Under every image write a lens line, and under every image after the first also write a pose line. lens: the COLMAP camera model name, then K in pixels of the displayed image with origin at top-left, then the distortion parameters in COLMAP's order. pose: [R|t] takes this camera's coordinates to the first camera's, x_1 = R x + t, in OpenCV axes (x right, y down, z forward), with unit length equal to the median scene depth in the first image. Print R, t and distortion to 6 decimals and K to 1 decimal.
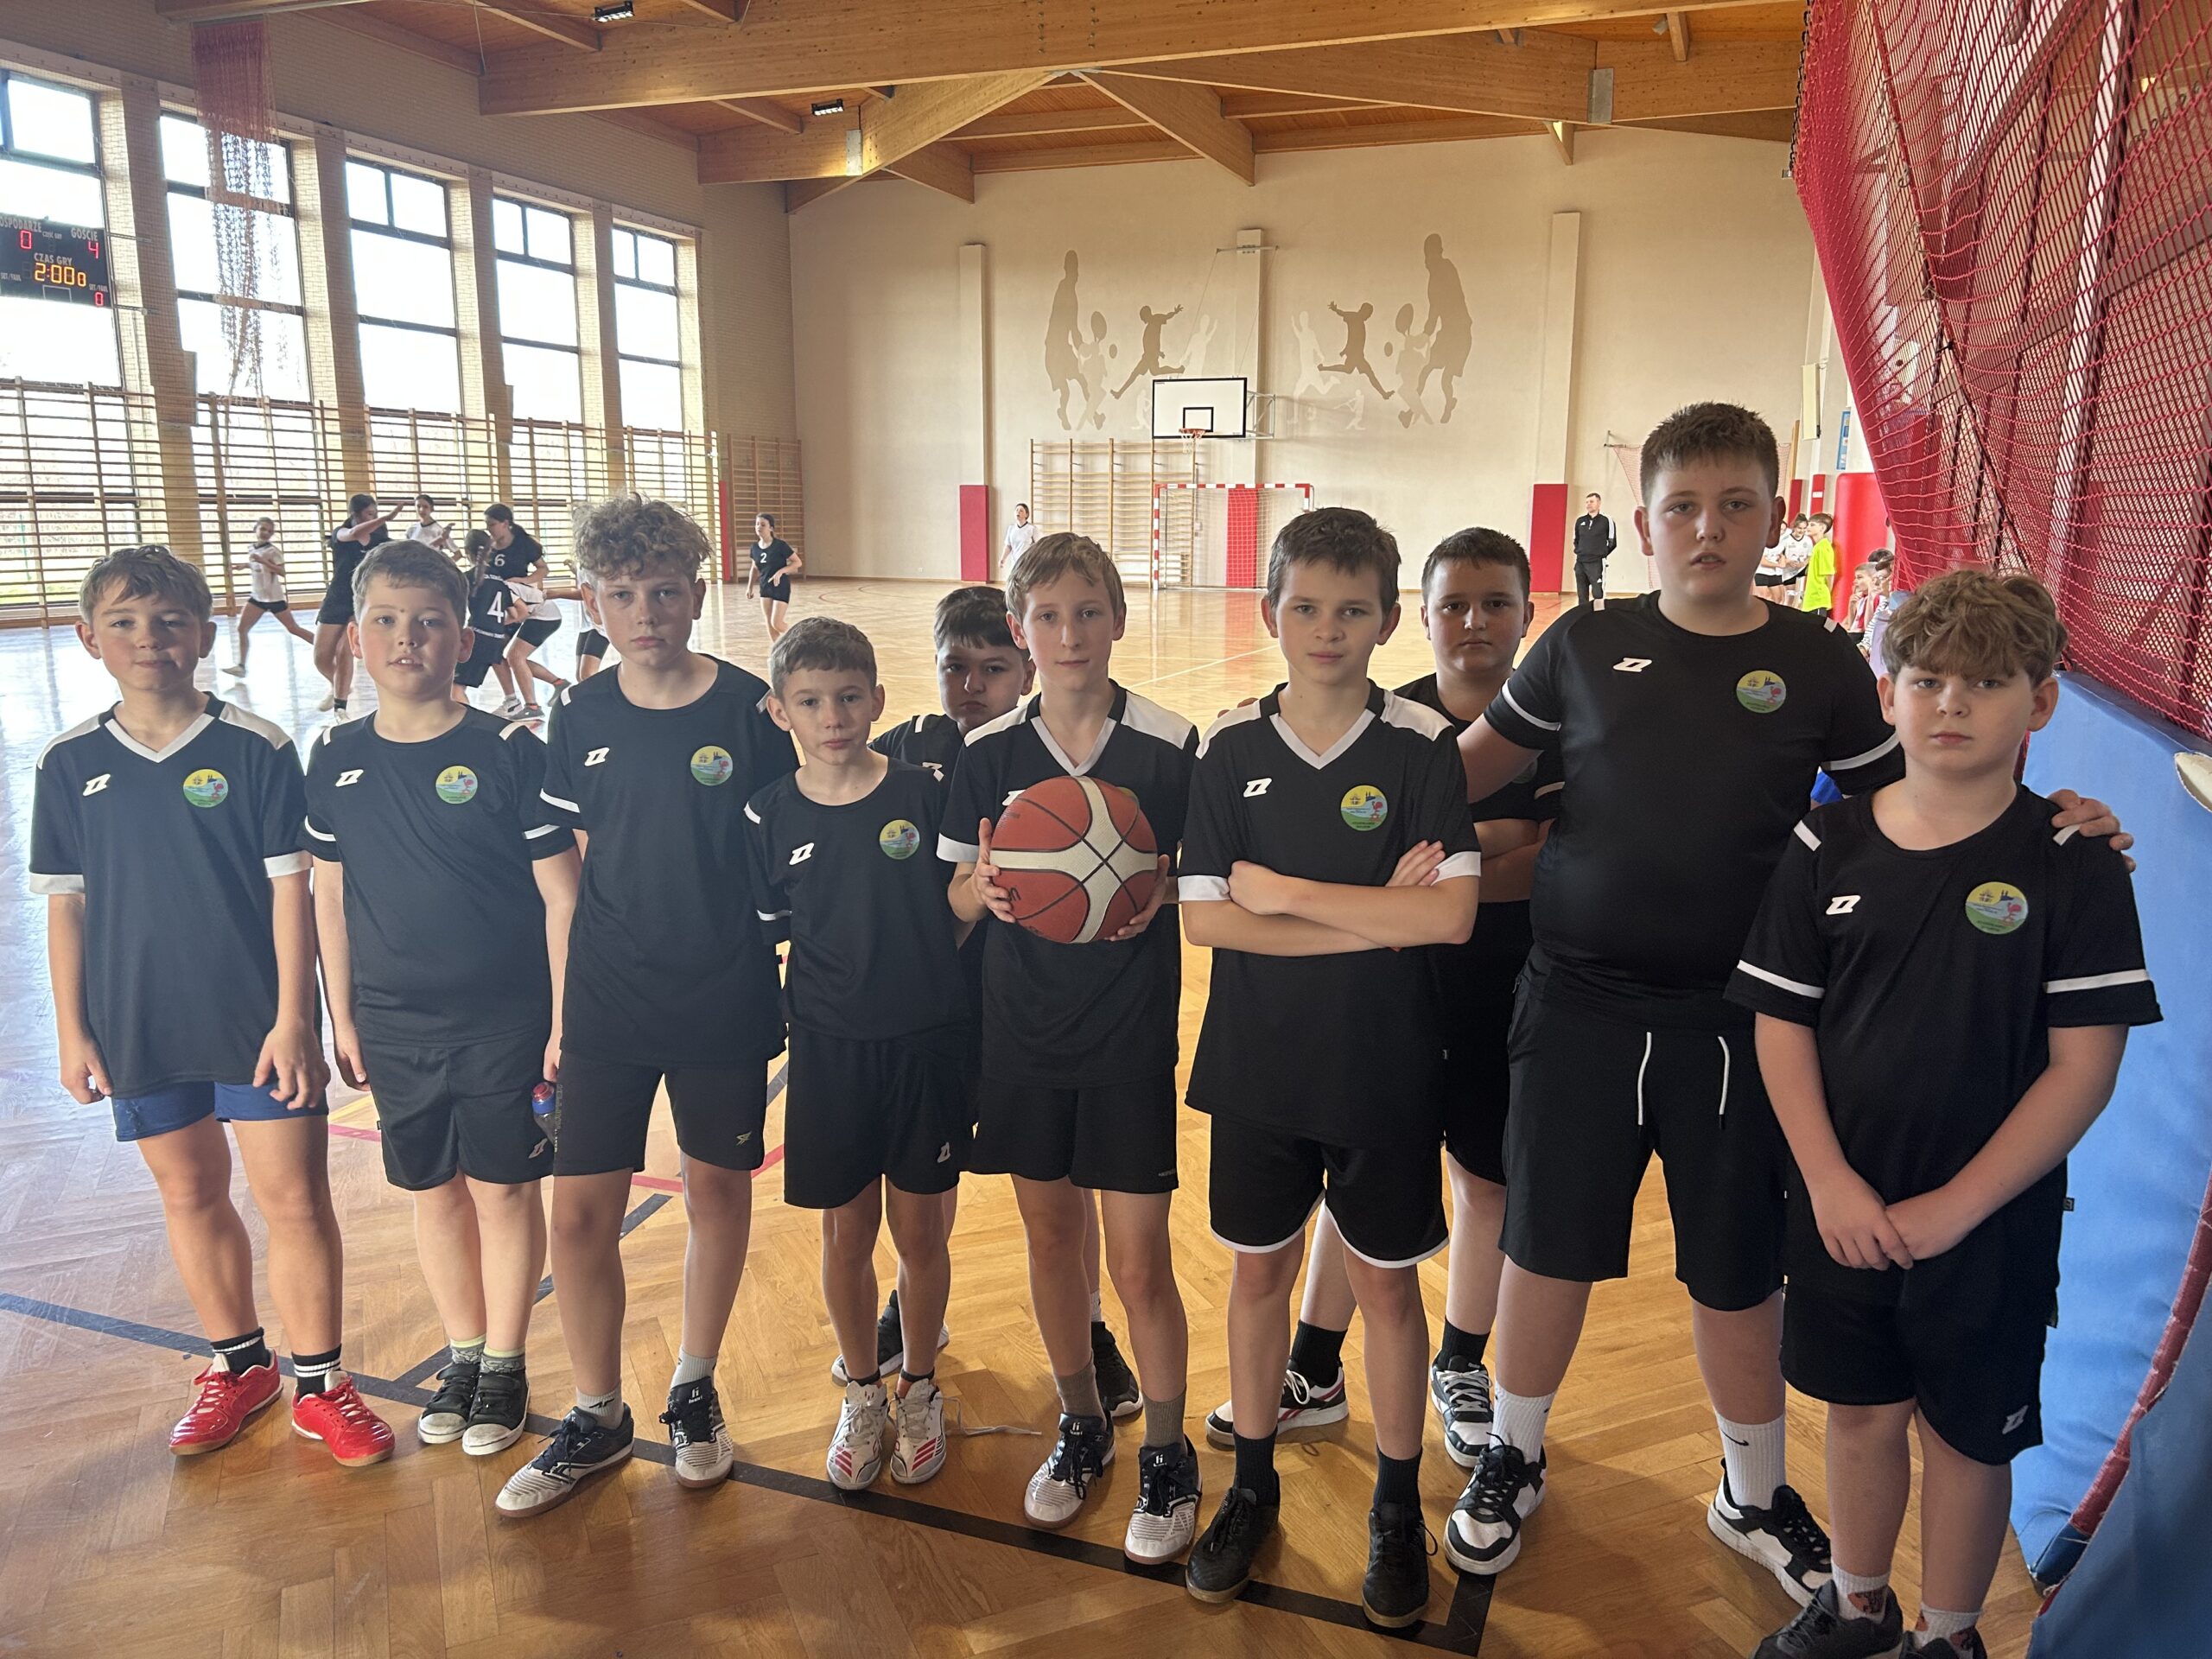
lens RADIAL K [[1673.1, 0, 1119.5], [0, 1673.1, 806.0], [0, 0, 1]] dist [0.113880, -0.095487]
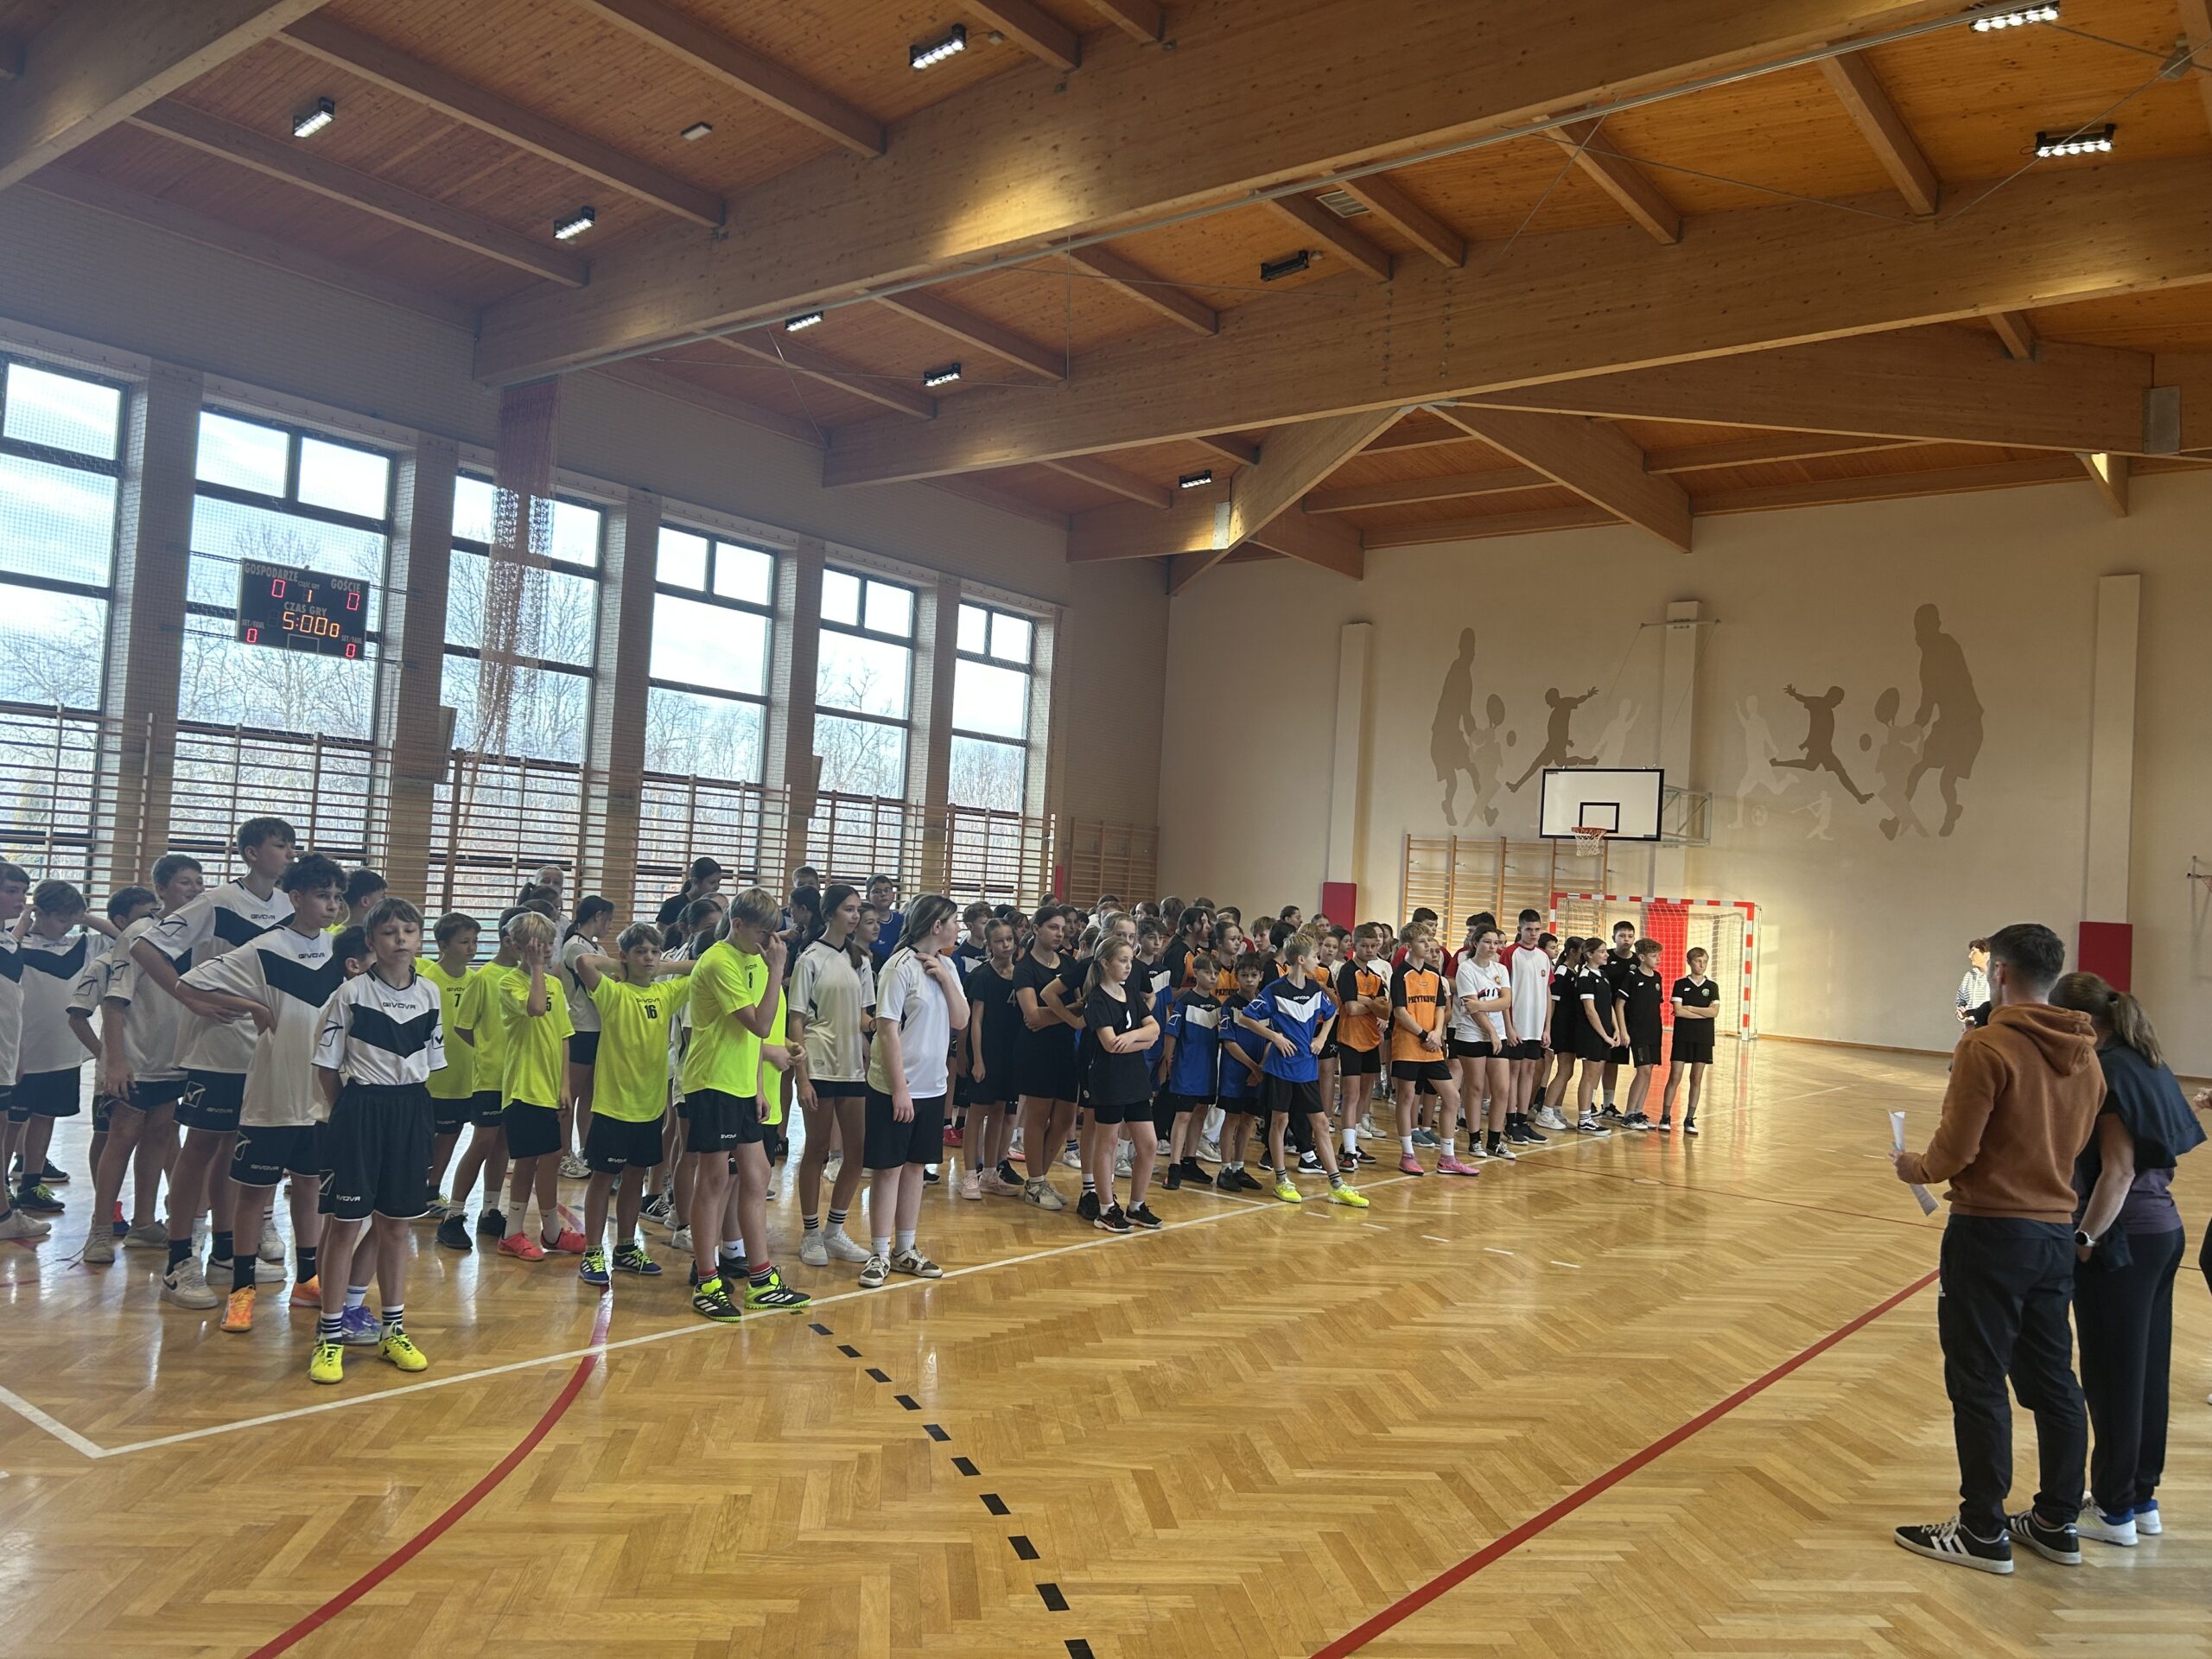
lens RADIAL K [[1687.1, 0, 1106.0], [0, 1687.1, 829.5], [0, 0, 1]] dist [0.133765, -0.207768]
pose [[0.954072, 0.039441, -0.296970, 0.063324], [-0.104280, 0.973025, -0.205789, -0.030388], [0.280843, 0.227305, 0.932448, 0.170824]]
